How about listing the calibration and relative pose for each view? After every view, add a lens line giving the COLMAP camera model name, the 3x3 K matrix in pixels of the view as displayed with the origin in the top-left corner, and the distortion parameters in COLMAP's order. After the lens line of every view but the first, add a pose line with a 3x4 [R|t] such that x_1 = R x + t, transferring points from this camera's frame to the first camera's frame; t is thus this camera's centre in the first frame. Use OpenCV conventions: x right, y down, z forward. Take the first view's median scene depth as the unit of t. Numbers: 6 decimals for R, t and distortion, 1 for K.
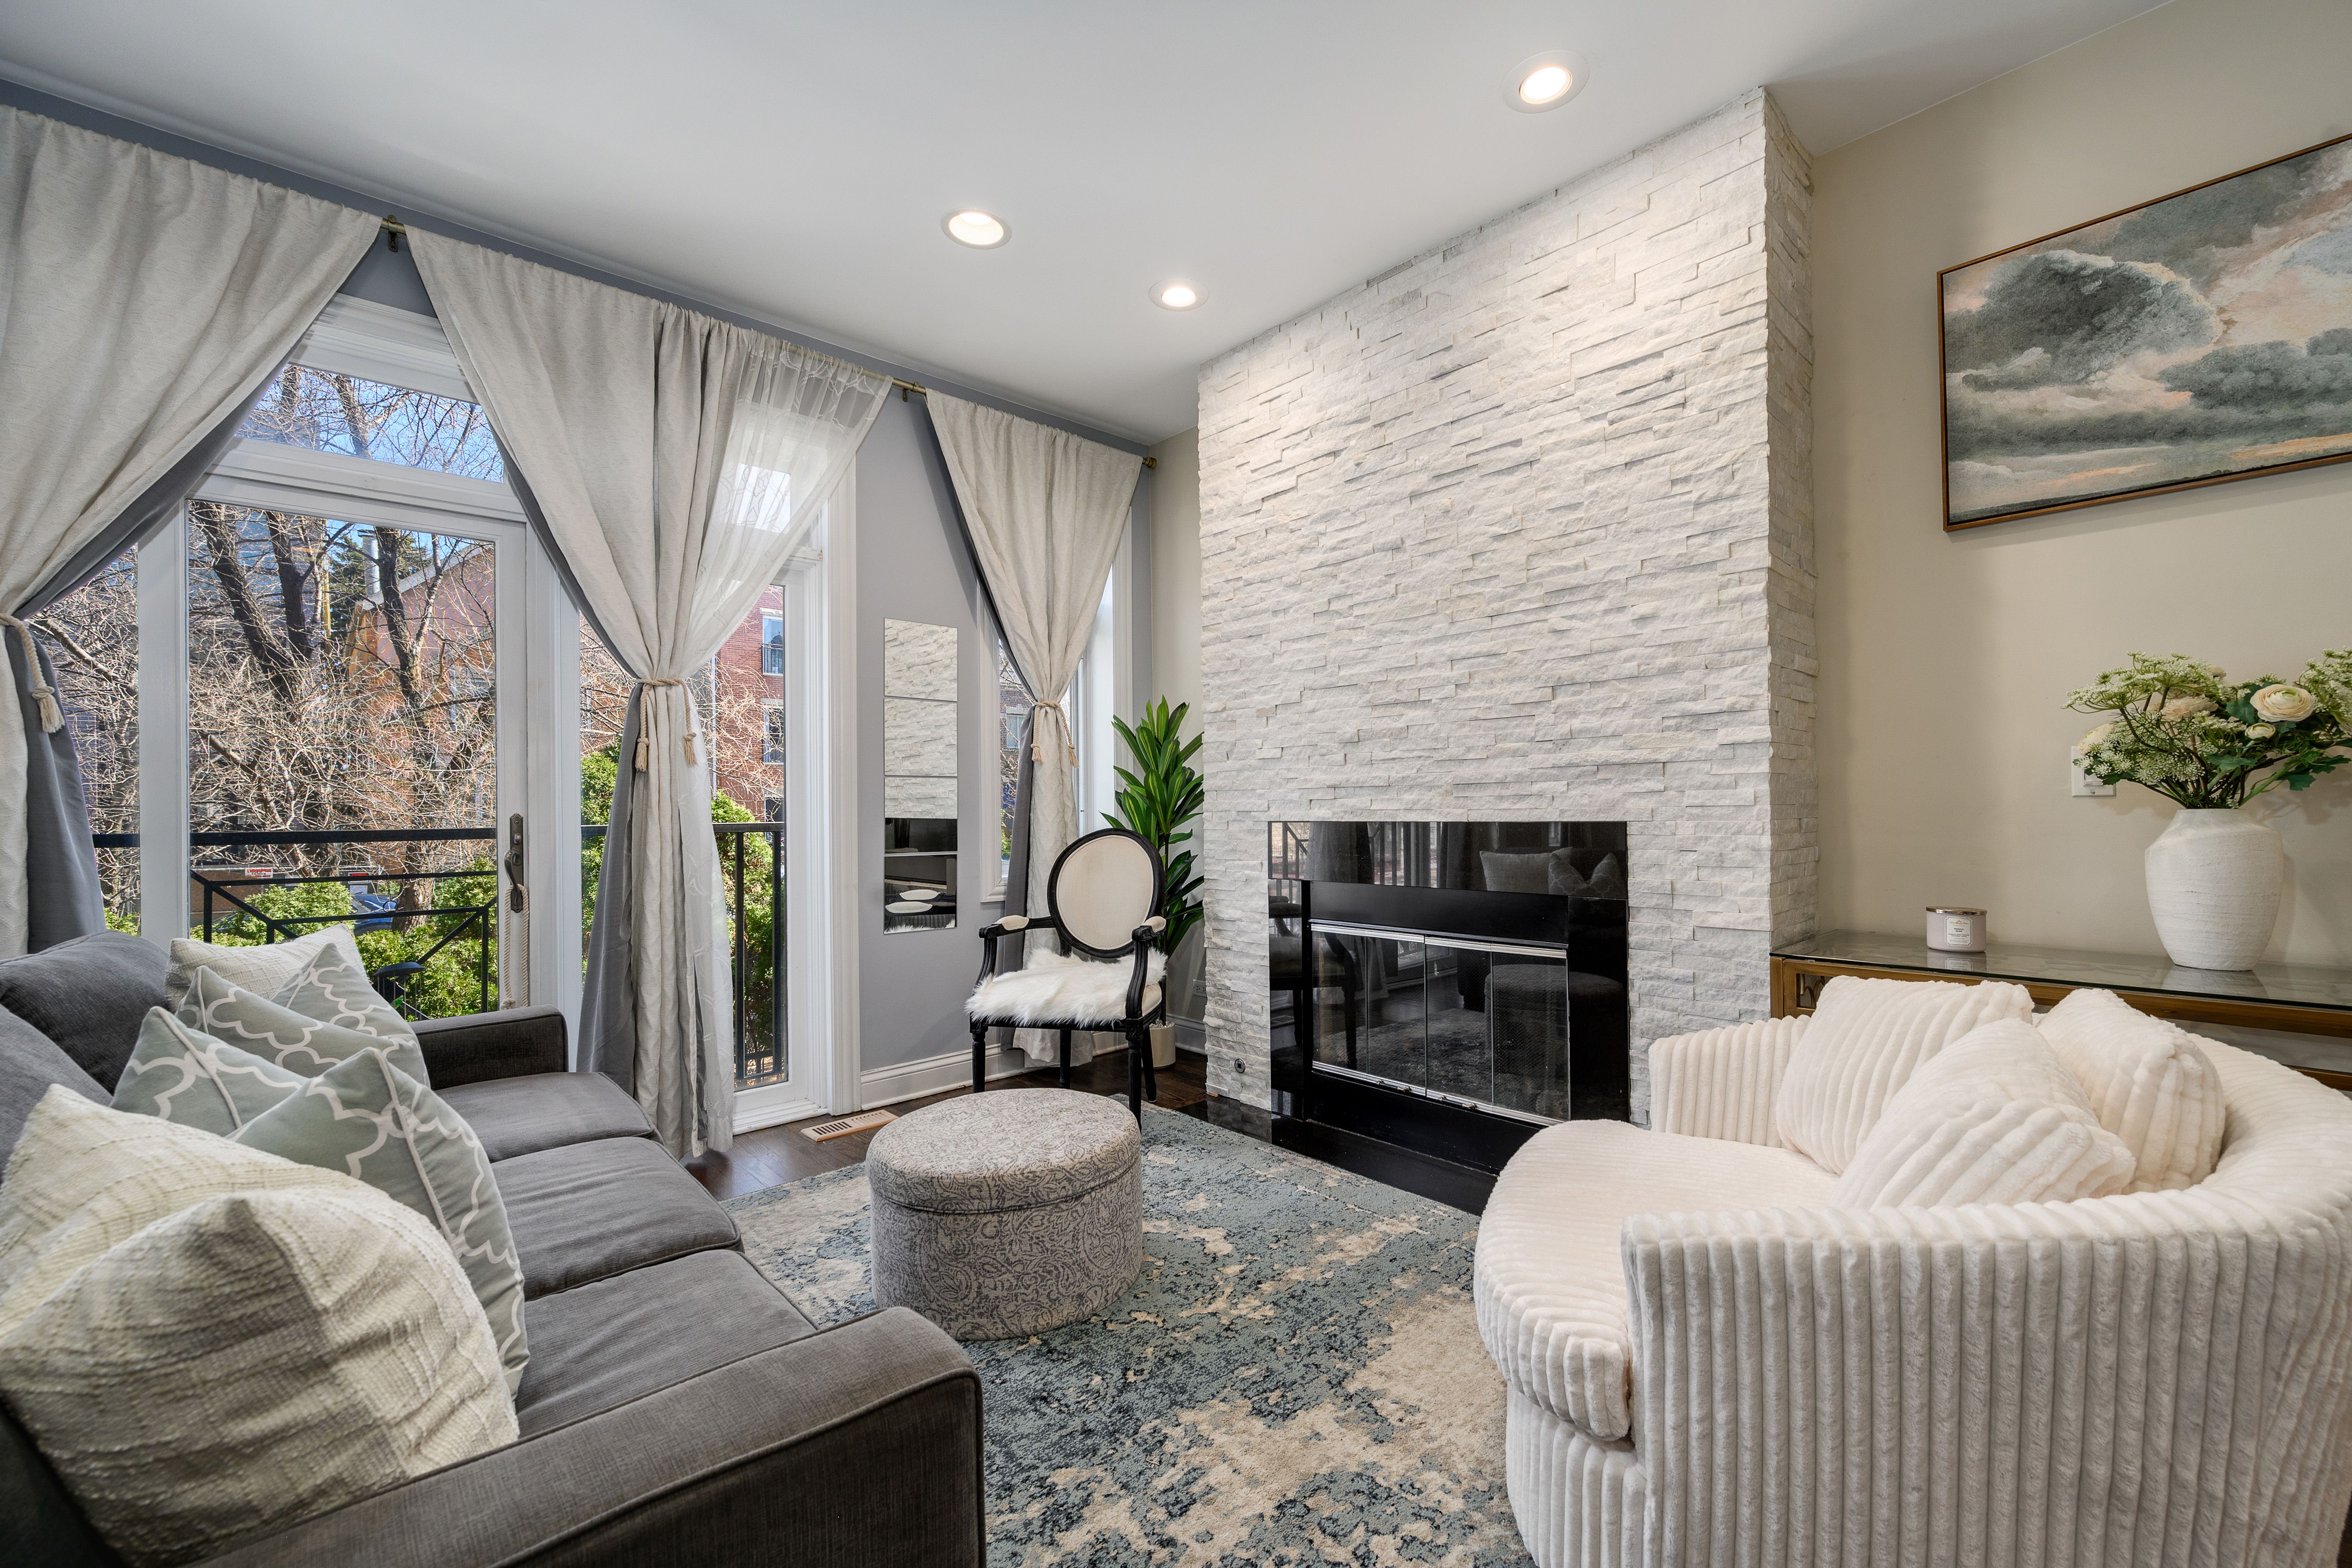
lens RADIAL K [[911.2, 0, 1184.4], [0, 911.2, 795.4], [0, 0, 1]] dist [-0.005765, 0.000366]
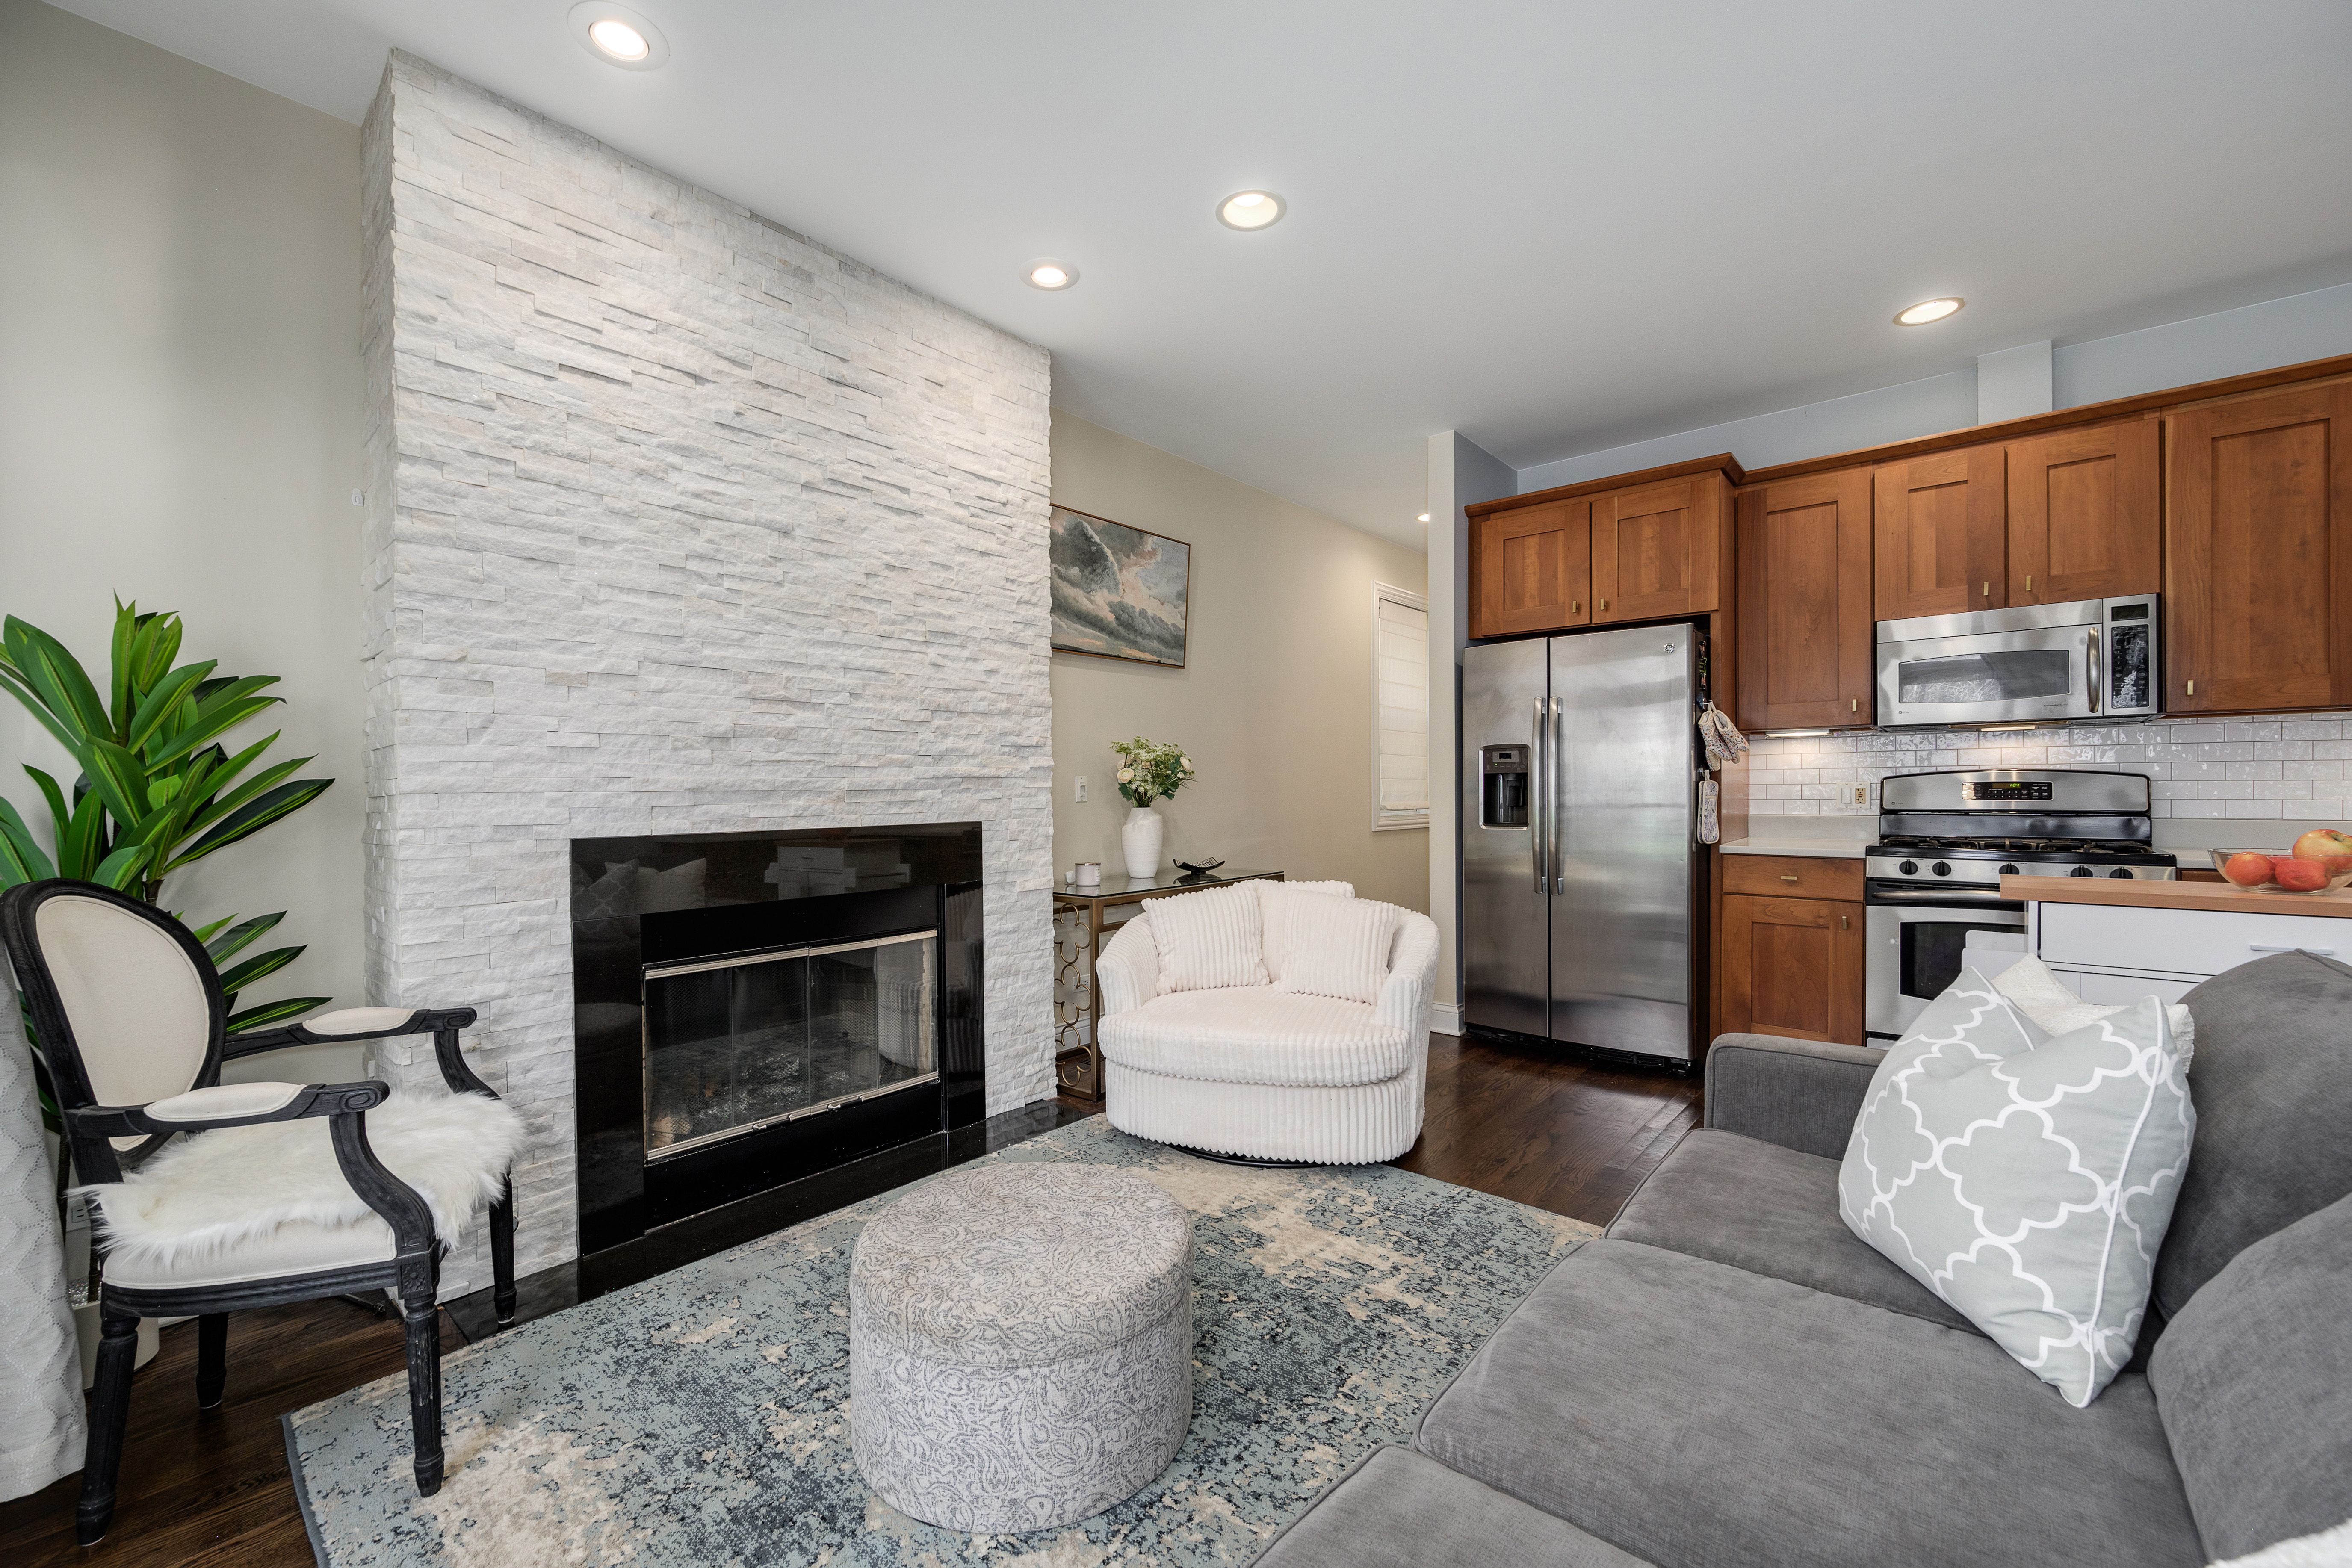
lens RADIAL K [[911.2, 0, 1184.4], [0, 911.2, 795.4], [0, 0, 1]] dist [-0.005765, 0.000366]
pose [[-0.083700, 0.008450, 0.996455, -0.825654], [0.001342, 0.999964, -0.008367, 0.002663], [-0.996490, 0.000637, -0.083709, 0.781501]]
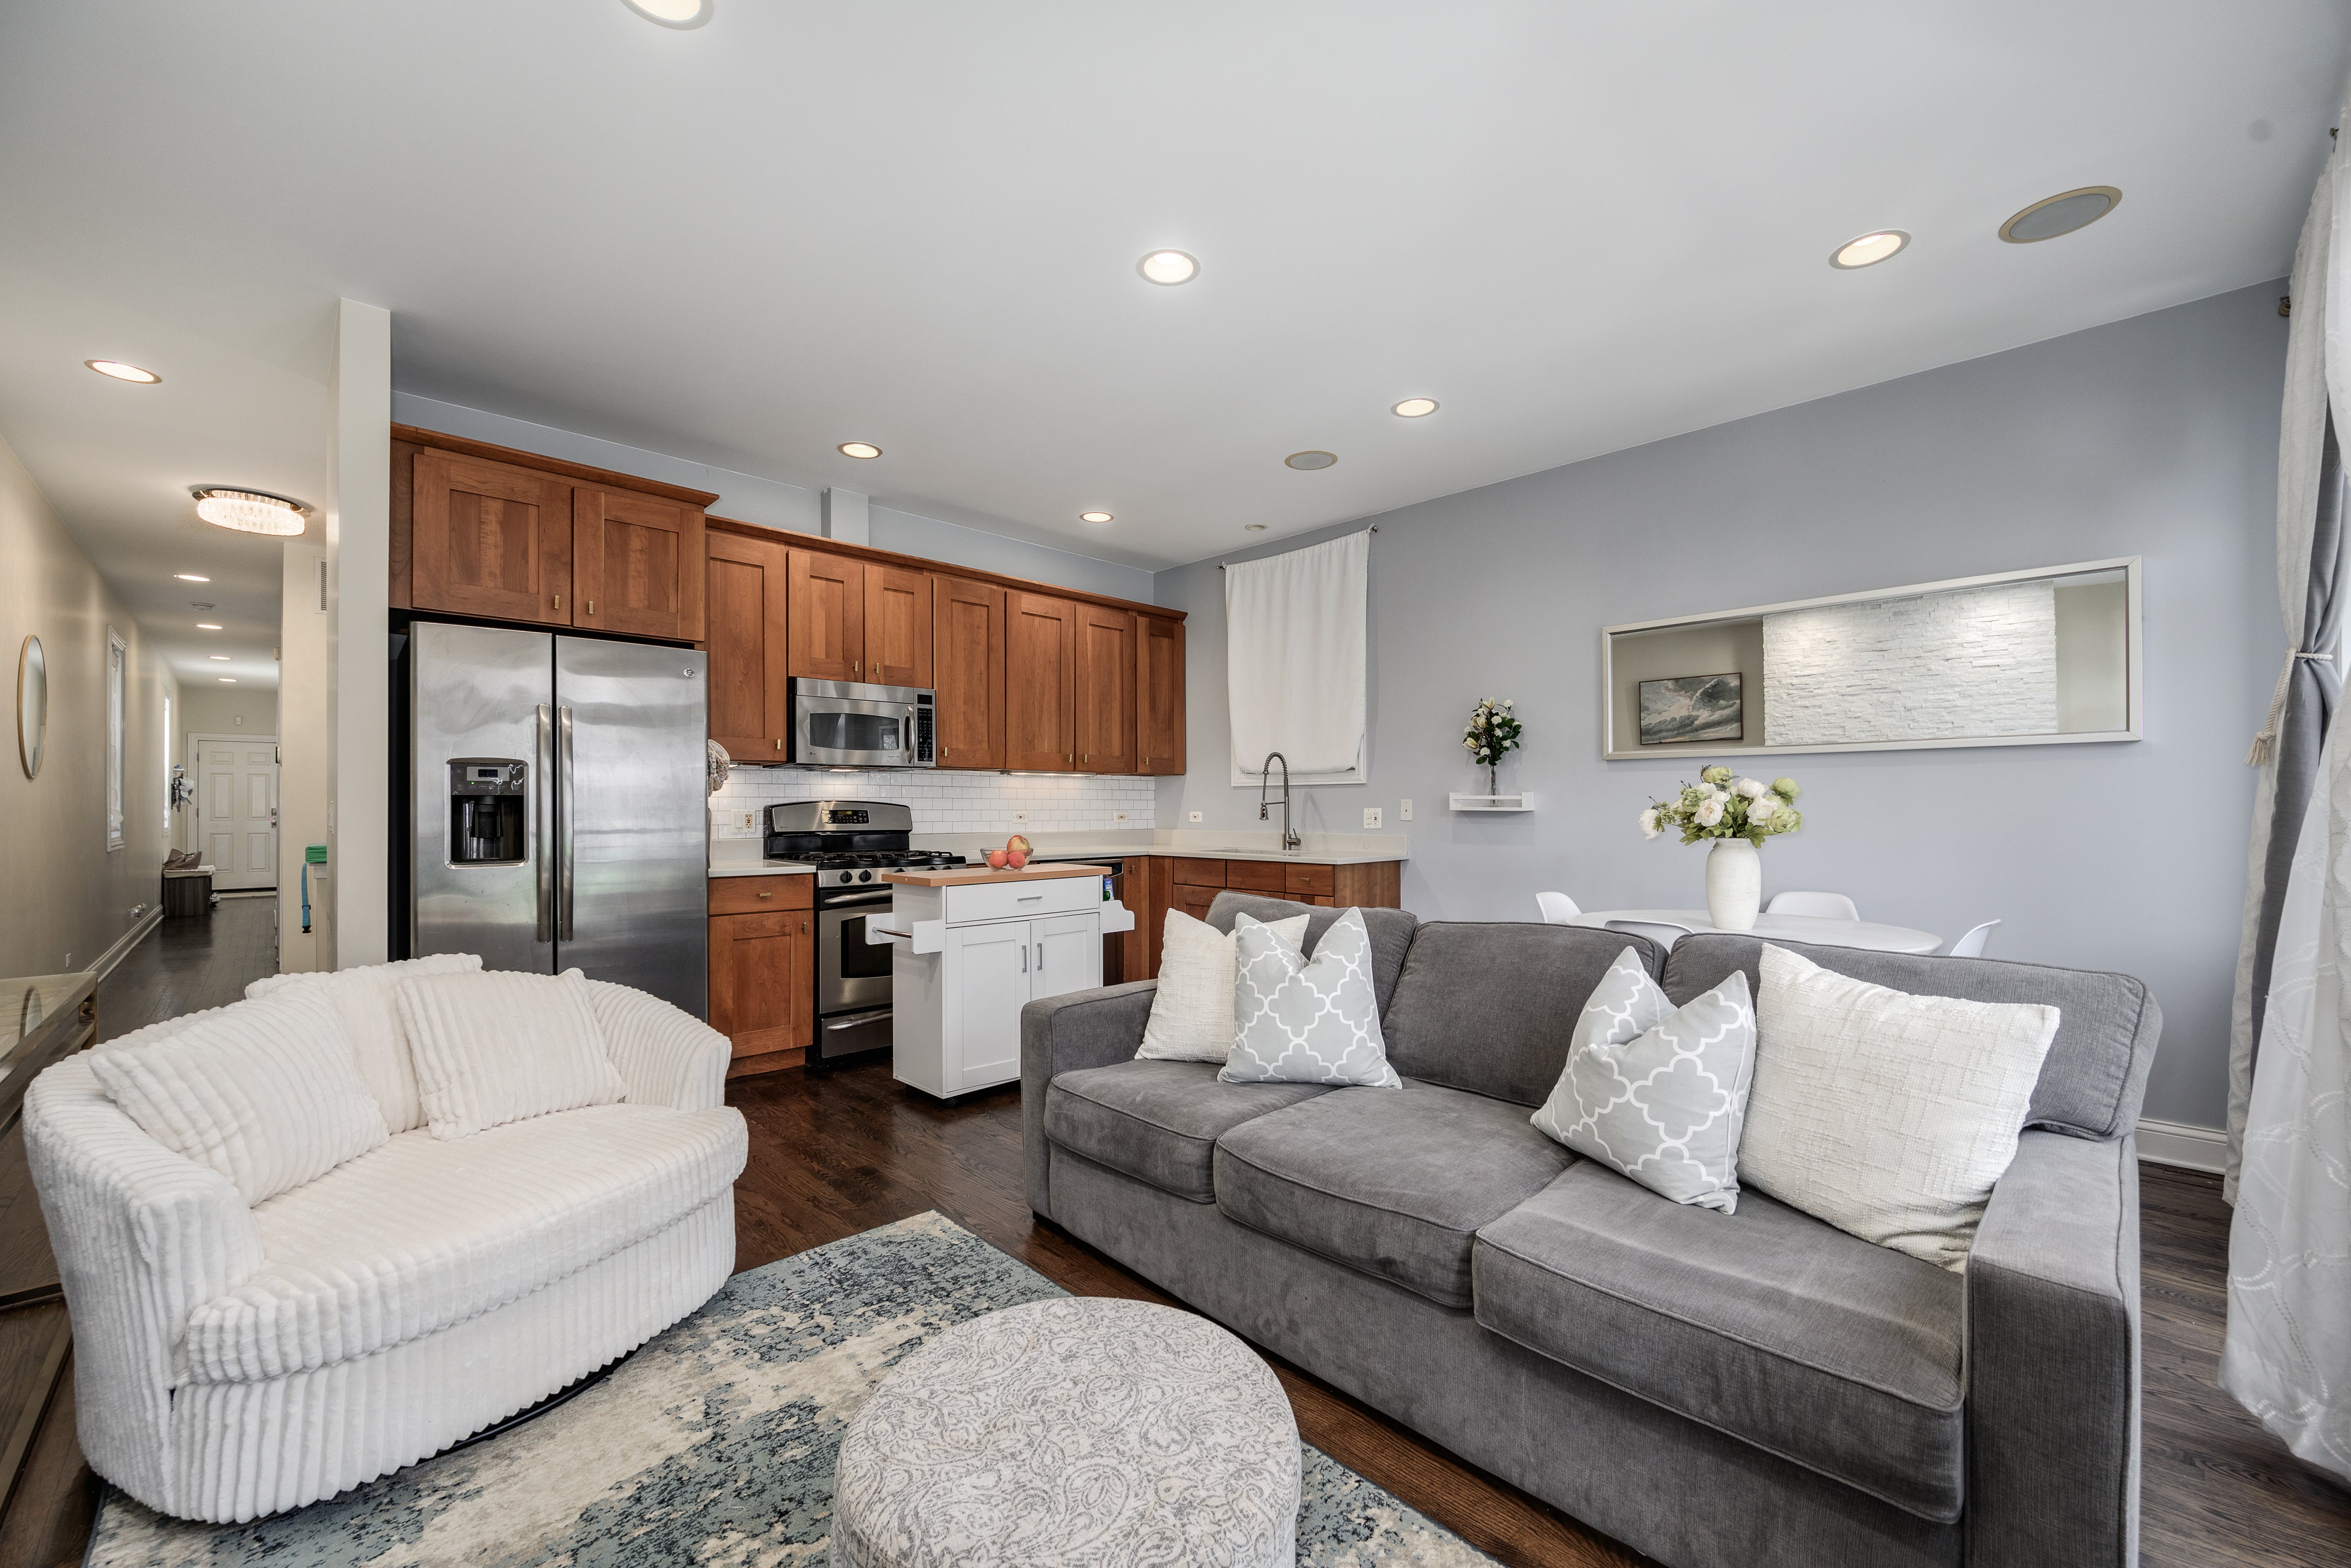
lens RADIAL K [[954.1, 0, 1118.2], [0, 954.1, 816.9], [0, 0, 1]] dist [0.002846, 0.000129]
pose [[-0.998912, 0.014508, 0.044330, -0.192181], [0.014684, 0.999886, 0.003645, -0.012882], [-0.044272, 0.004292, -0.999010, 1.360509]]
